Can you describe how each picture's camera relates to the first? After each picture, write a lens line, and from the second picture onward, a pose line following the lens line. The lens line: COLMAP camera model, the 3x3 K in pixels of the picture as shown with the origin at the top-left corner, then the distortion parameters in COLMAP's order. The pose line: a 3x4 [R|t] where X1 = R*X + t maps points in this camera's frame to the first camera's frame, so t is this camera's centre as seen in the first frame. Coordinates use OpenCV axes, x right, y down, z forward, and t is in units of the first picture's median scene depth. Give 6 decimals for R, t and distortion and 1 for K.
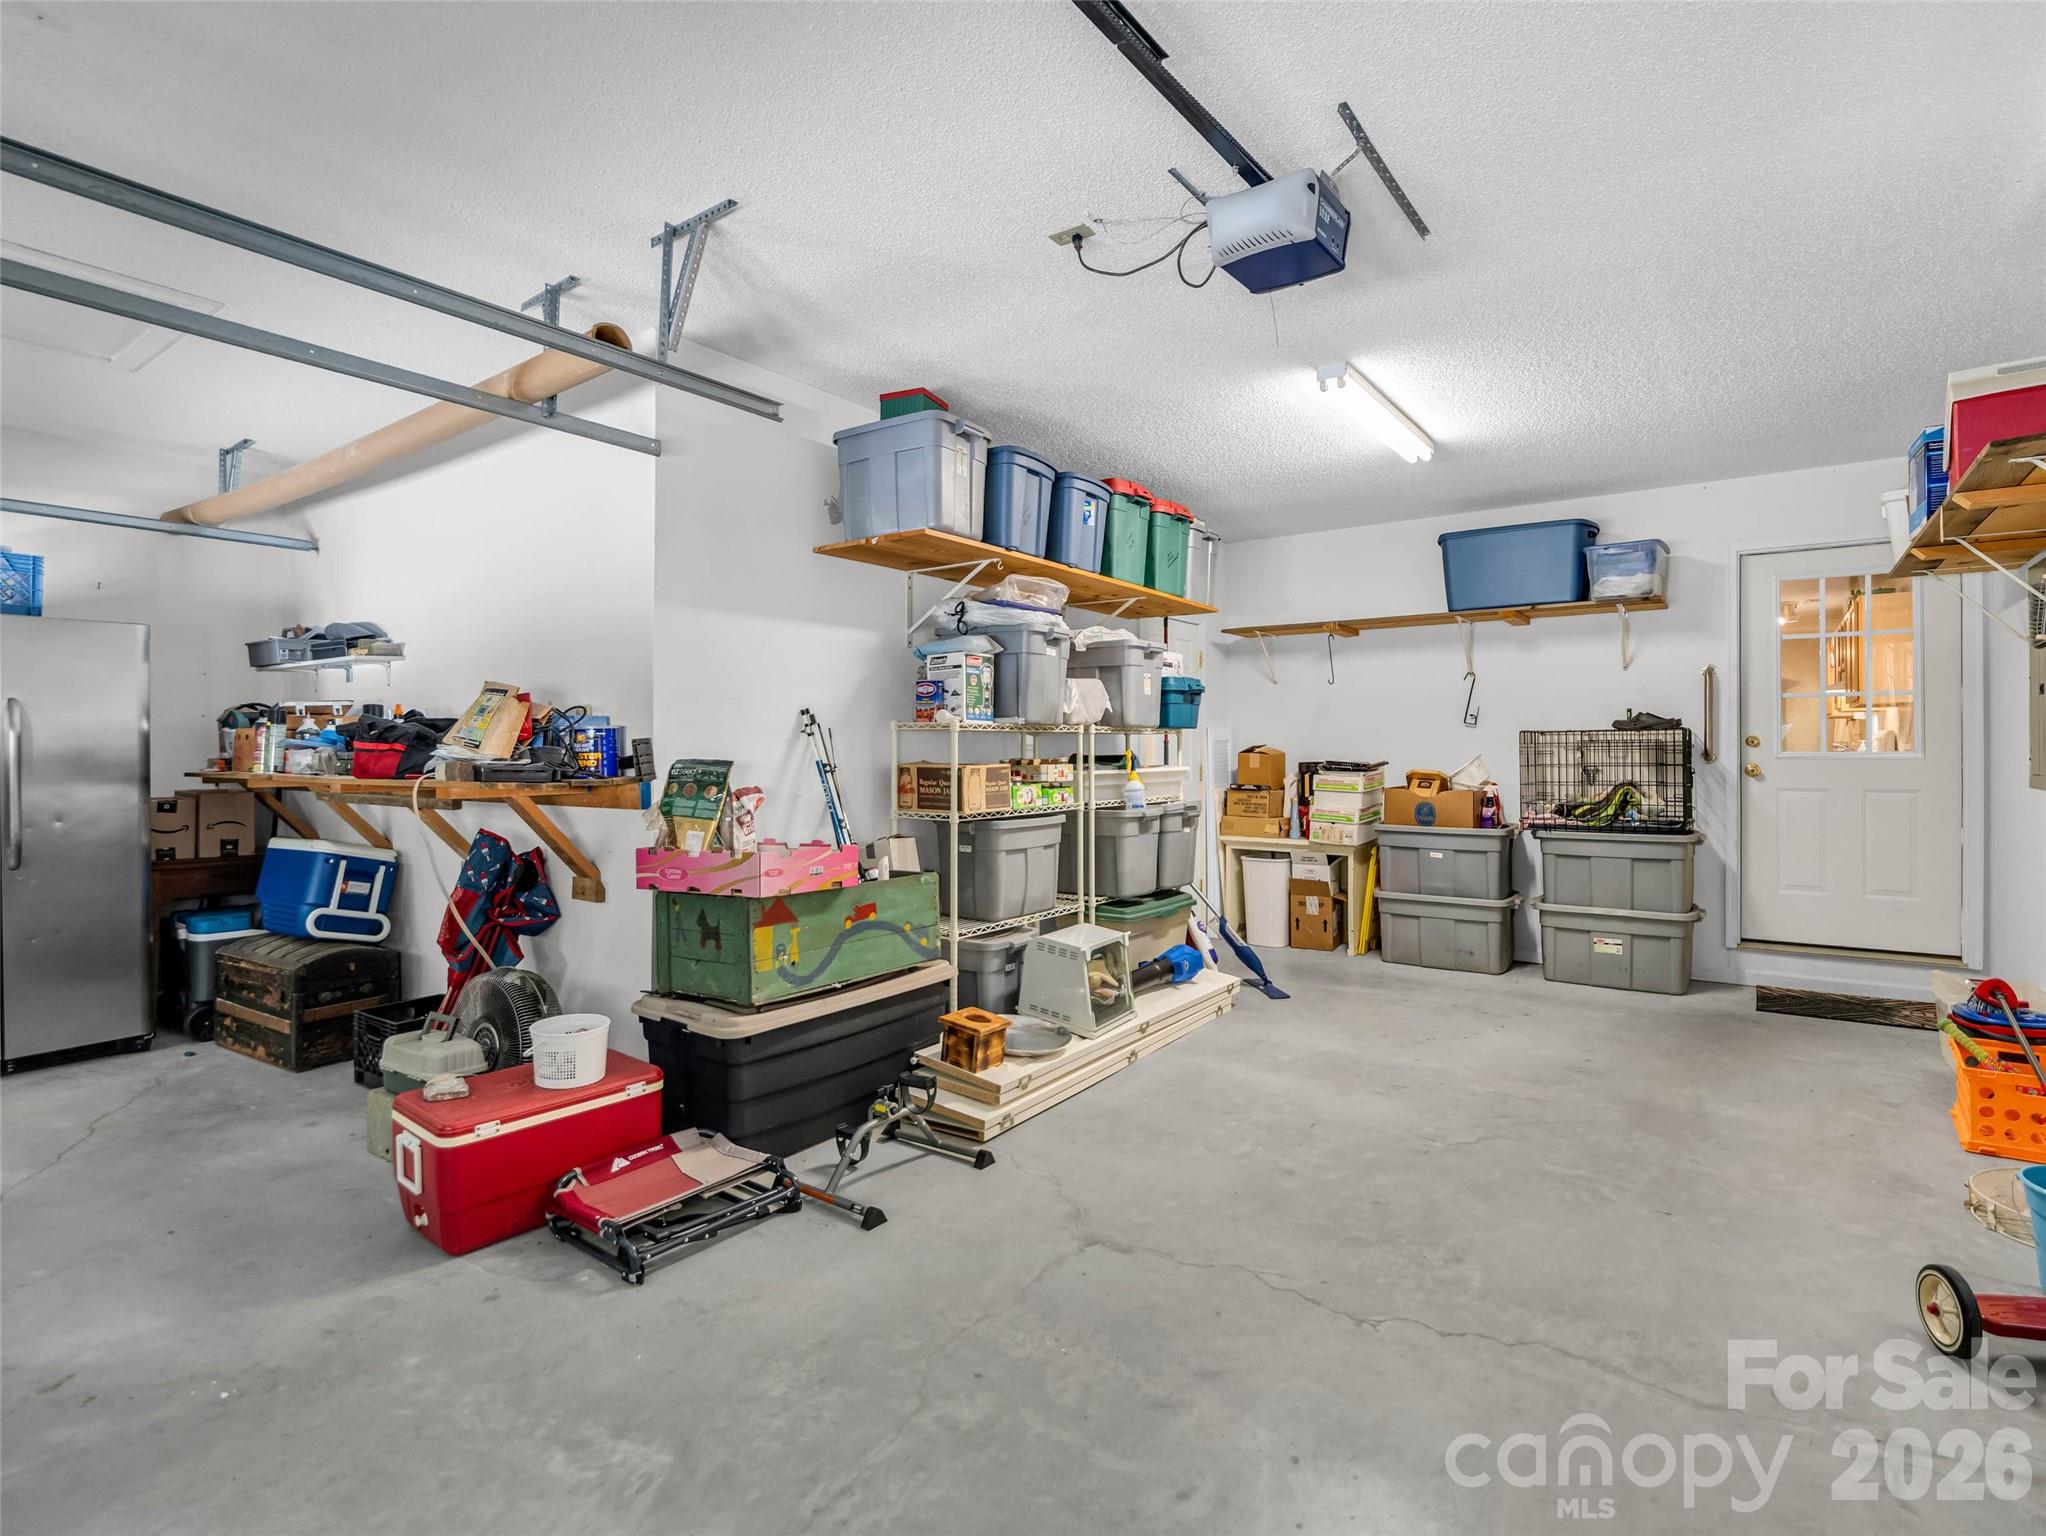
lens RADIAL K [[1027.5, 0, 1018.7], [0, 1027.5, 760.1], [0, 0, 1]] dist [-0.008445, 0.001605]
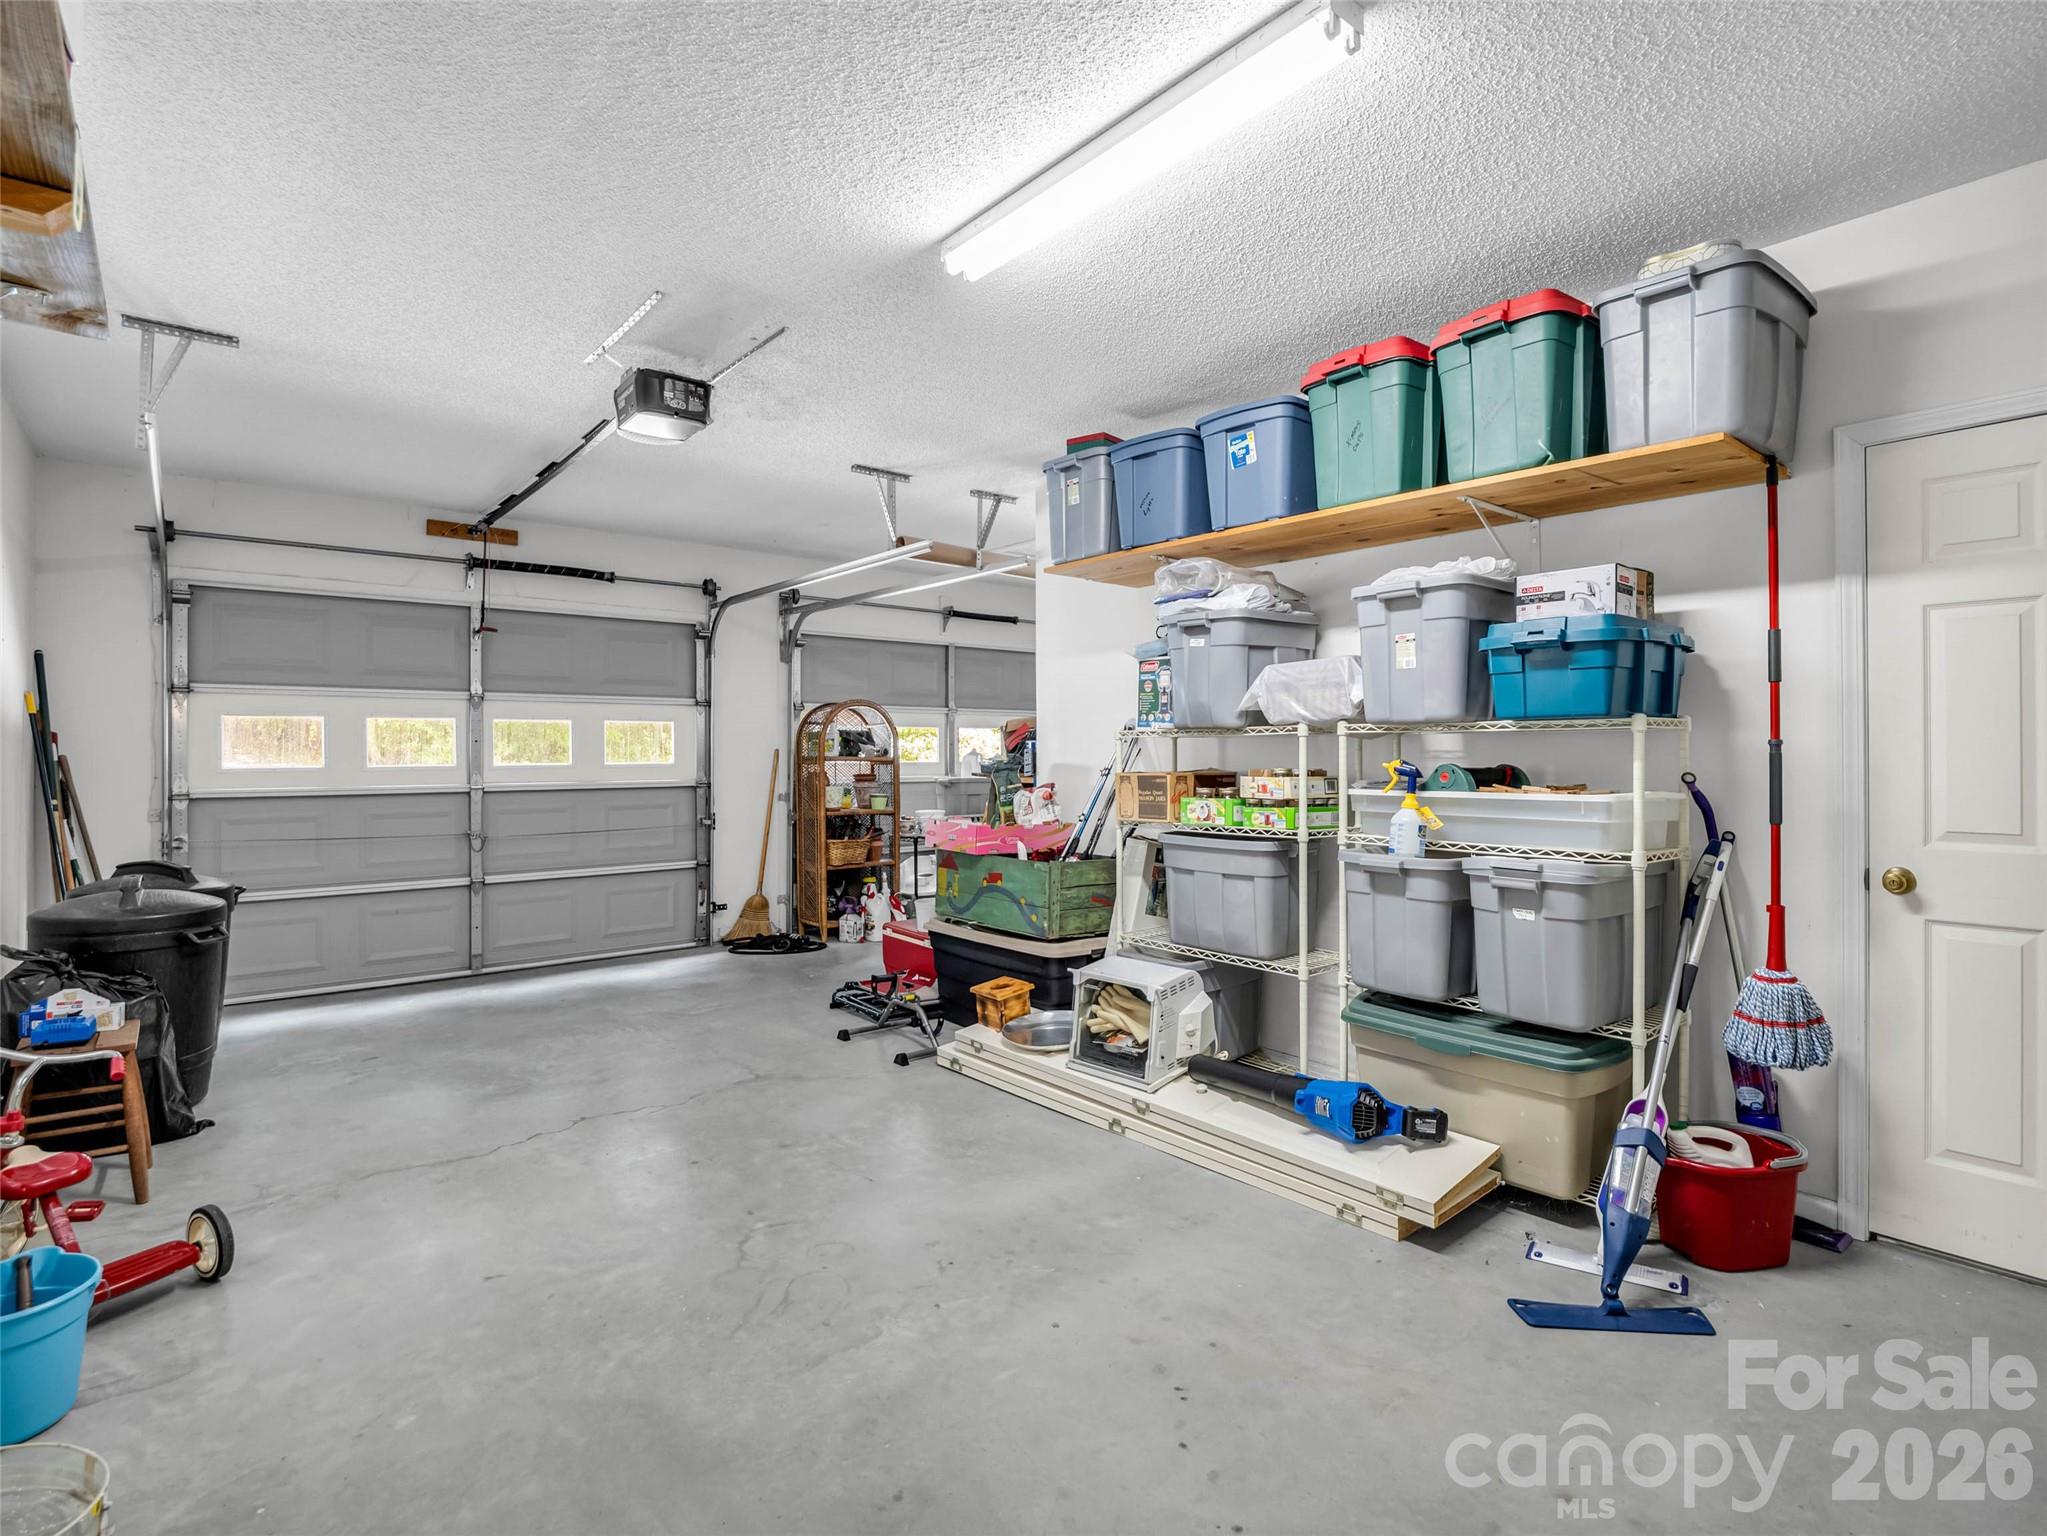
lens RADIAL K [[1028.0, 0, 1020.8], [0, 1028.0, 756.5], [0, 0, 1]] dist [-0.008445, 0.001605]
pose [[-0.256072, 0.003330, -0.966652, 0.968283], [-0.009391, 0.999938, 0.005932, -0.015784], [0.966612, 0.010597, -0.256025, 1.174904]]
